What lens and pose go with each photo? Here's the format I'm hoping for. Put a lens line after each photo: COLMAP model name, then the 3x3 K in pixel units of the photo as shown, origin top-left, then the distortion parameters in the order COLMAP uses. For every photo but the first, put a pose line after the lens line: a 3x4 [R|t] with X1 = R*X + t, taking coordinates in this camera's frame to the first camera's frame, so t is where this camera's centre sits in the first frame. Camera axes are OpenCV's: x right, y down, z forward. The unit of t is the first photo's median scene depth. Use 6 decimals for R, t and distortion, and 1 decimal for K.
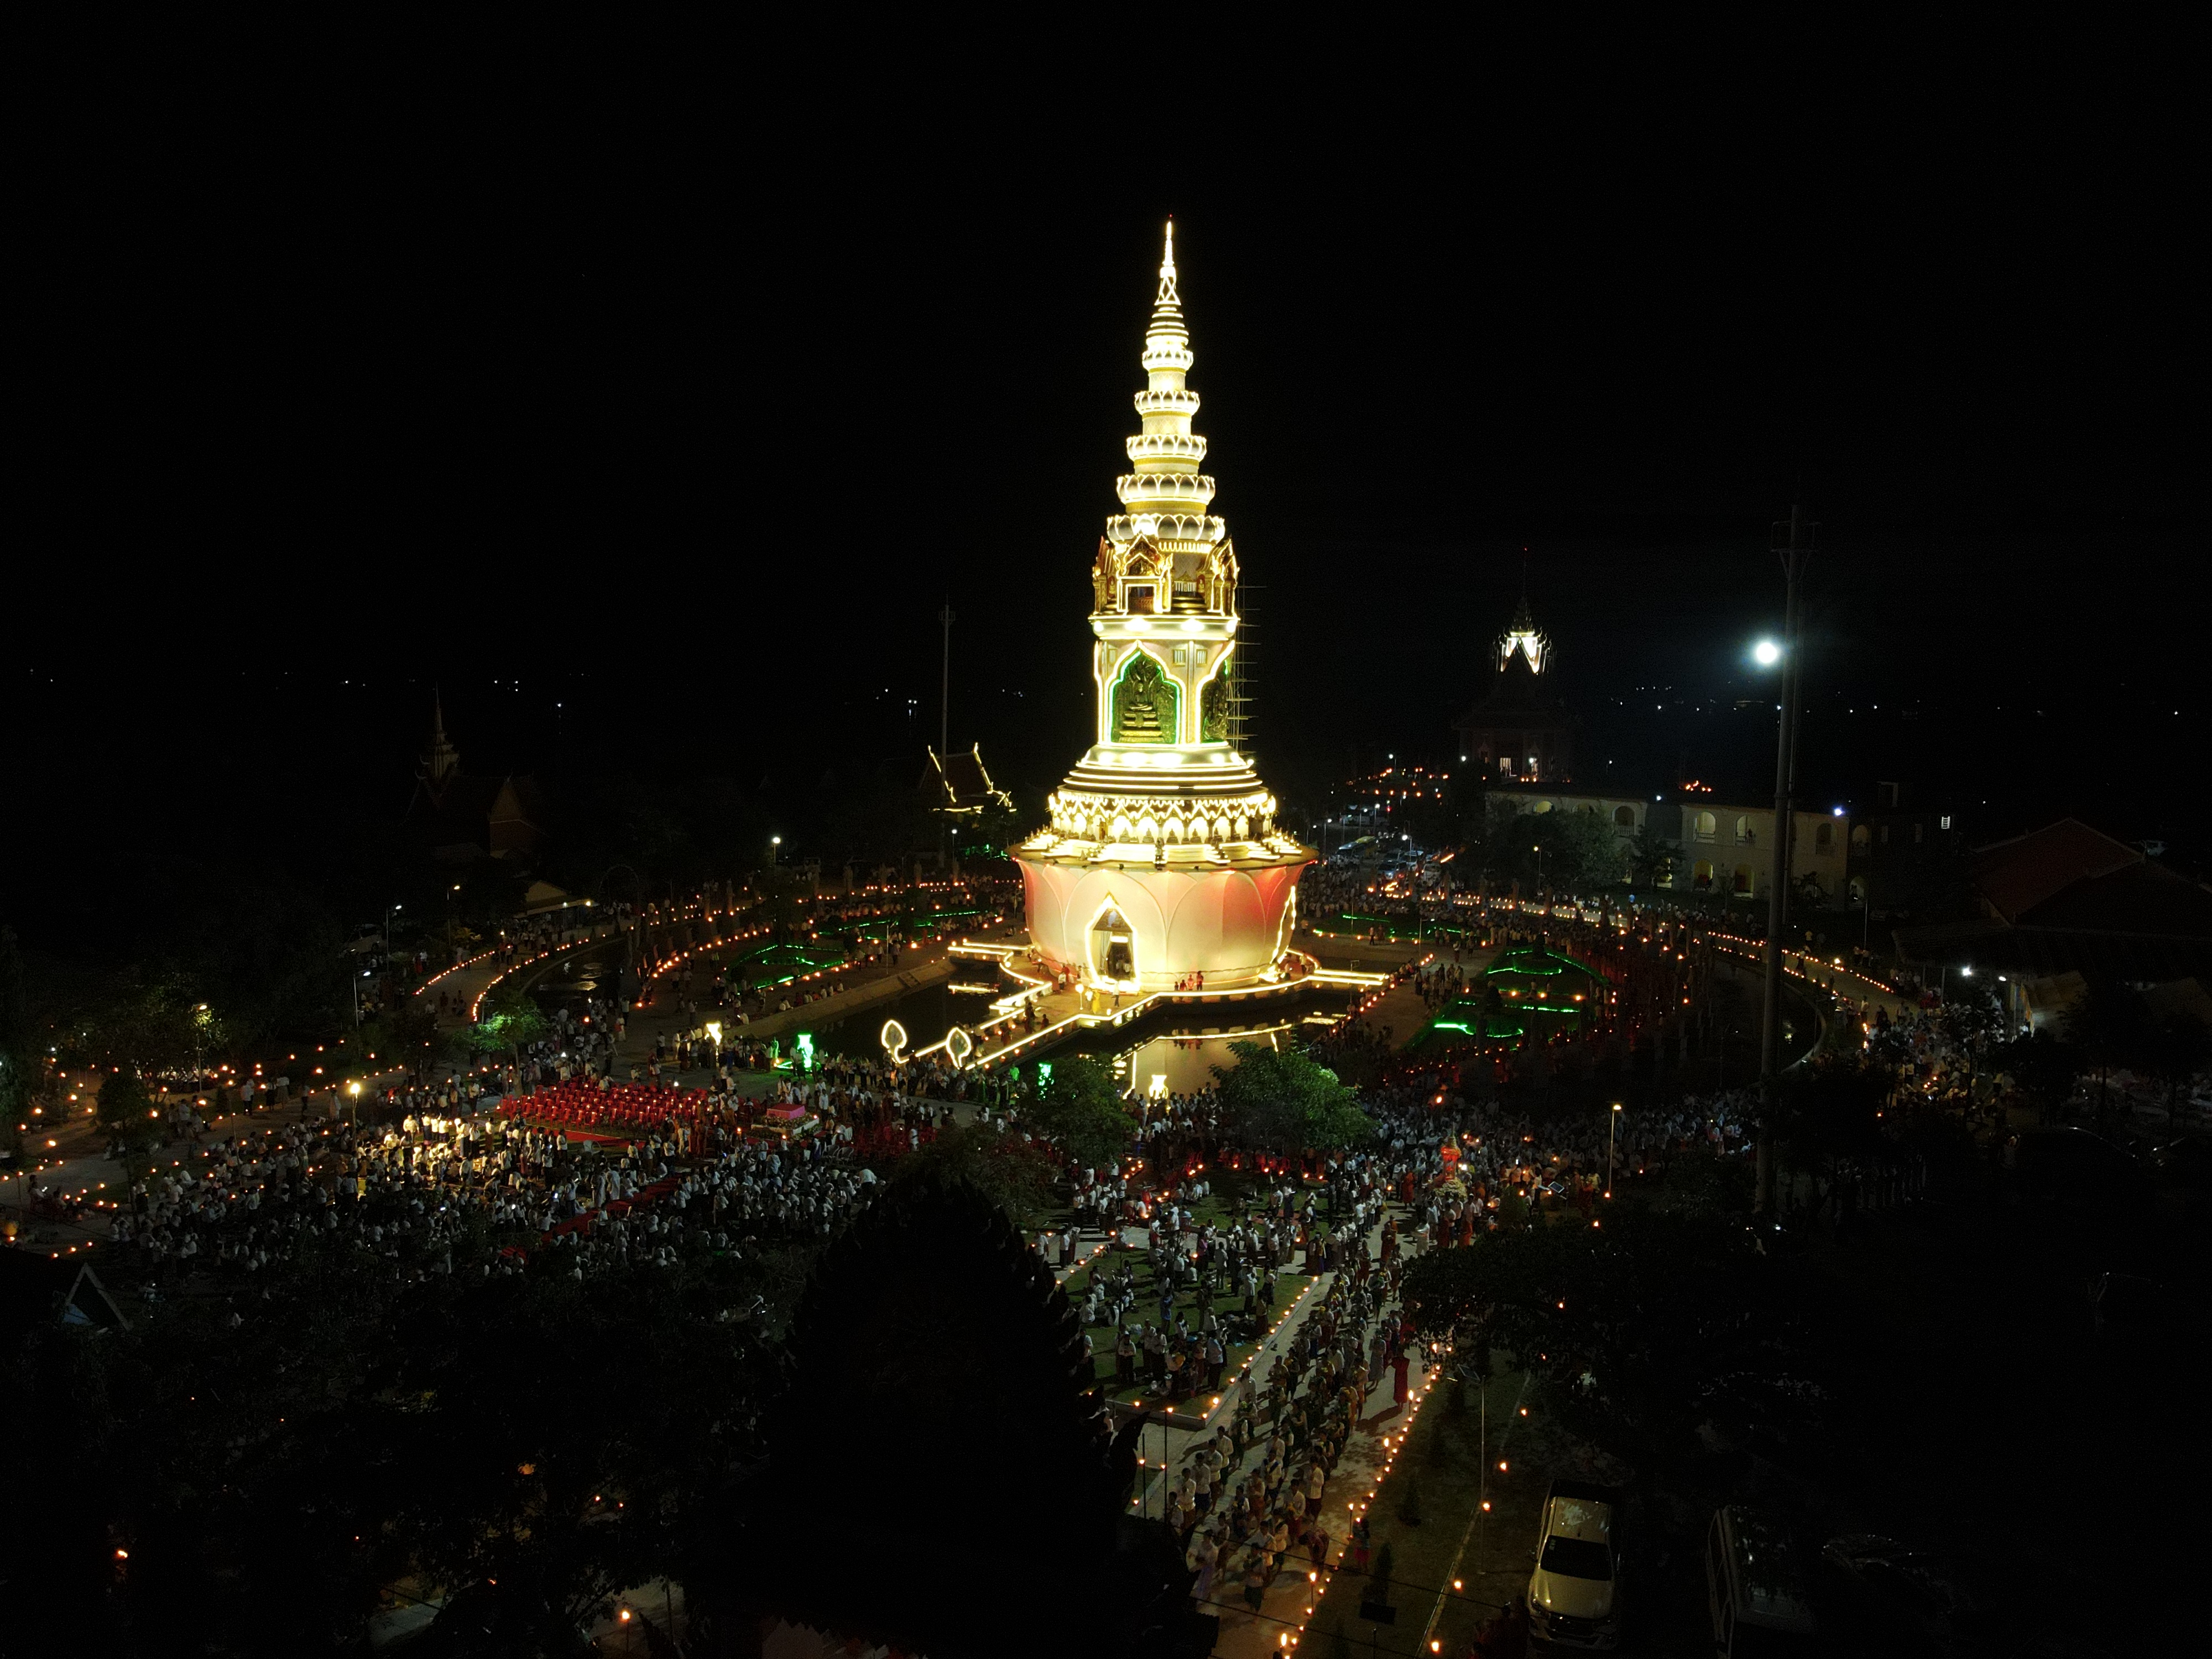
lens RADIAL K [[1622.5, 0, 1099.2], [0, 1622.5, 831.7], [0, 0, 1]] dist [0.024296, -0.003443]
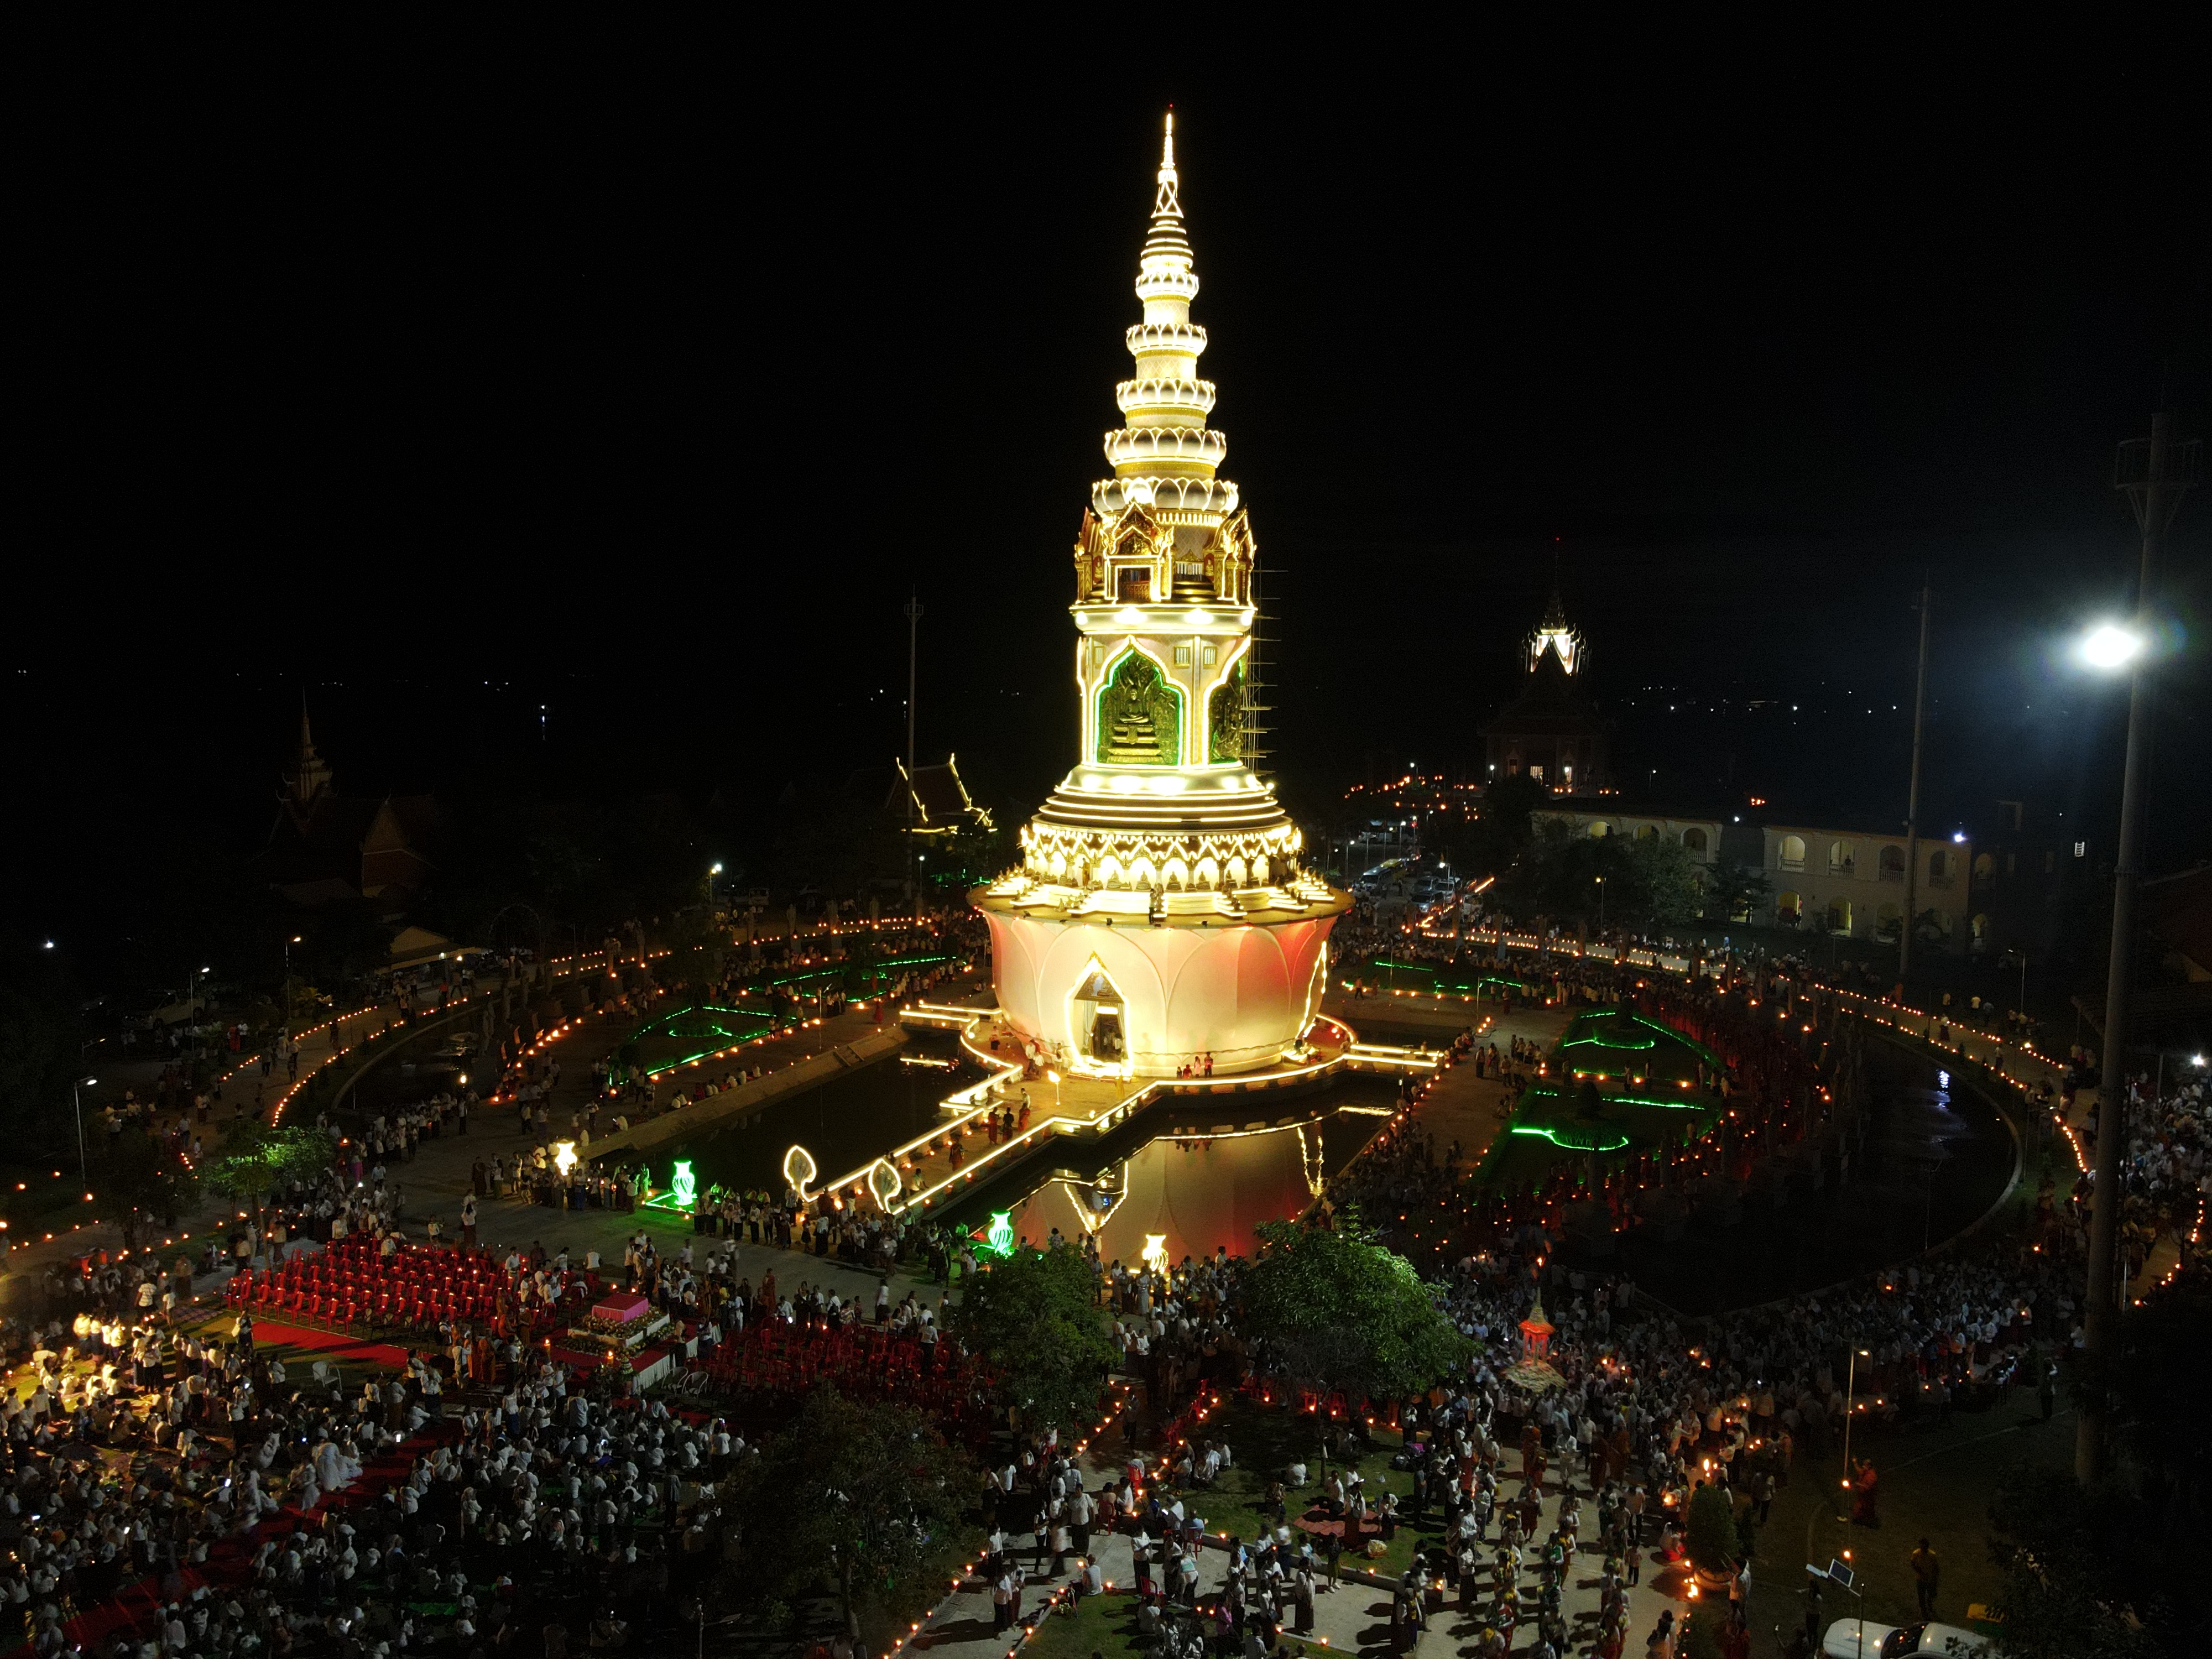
lens RADIAL K [[1622.5, 0, 1099.2], [0, 1622.5, 831.7], [0, 0, 1]] dist [0.024296, -0.003443]
pose [[0.999999, -0.000945, -0.000756, 0.008864], [0.000945, 1.000000, 0.000018, -0.021005], [0.000756, -0.000019, 1.000000, 0.197506]]
